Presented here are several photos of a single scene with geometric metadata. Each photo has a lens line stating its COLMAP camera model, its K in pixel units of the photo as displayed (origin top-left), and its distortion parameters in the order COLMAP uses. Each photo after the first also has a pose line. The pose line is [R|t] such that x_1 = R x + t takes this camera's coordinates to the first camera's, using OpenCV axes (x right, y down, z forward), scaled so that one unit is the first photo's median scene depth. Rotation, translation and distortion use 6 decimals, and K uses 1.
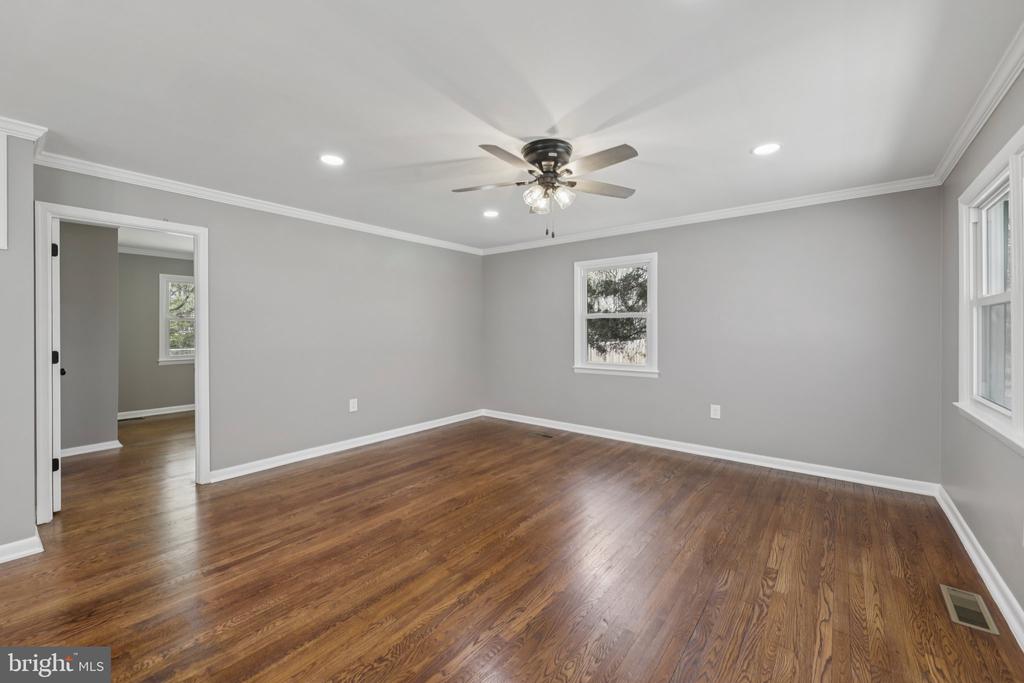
lens RADIAL K [[398.3, 0, 518.6], [0, 398.3, 333.8], [0, 0, 1]] dist [0.000034, -0.001080]
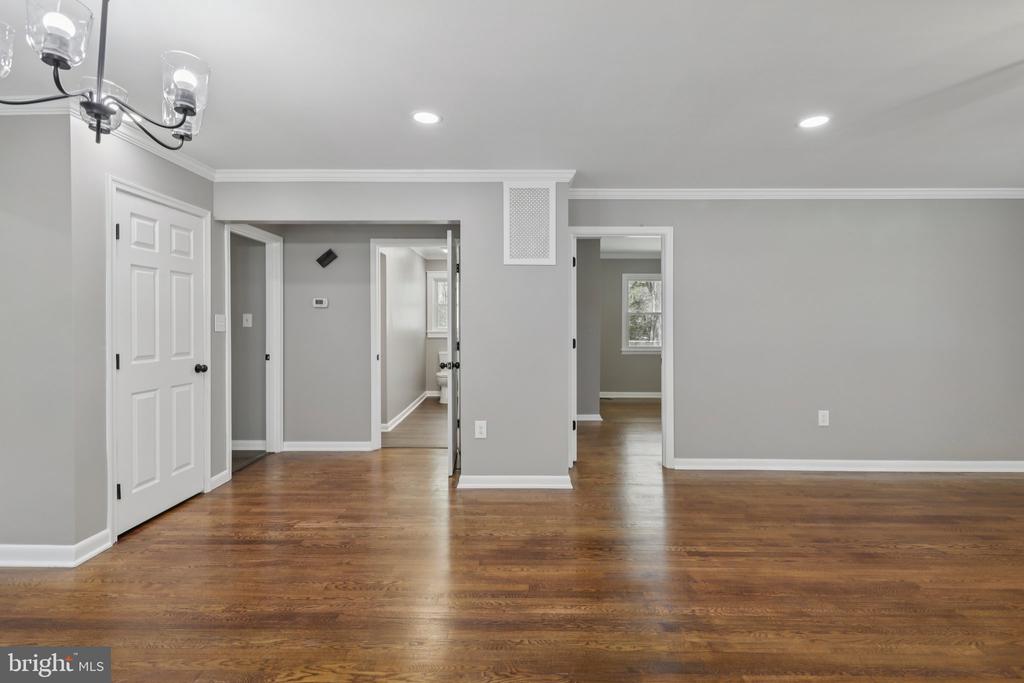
lens RADIAL K [[465.8, 0, 505.8], [0, 465.8, 331.5], [0, 0, 1]] dist [0.002058, -0.002432]
pose [[0.607736, 0.020472, -0.793875, -0.082091], [-0.014924, 0.999786, 0.014357, -0.000503], [0.793999, 0.003122, 0.607911, -0.114765]]
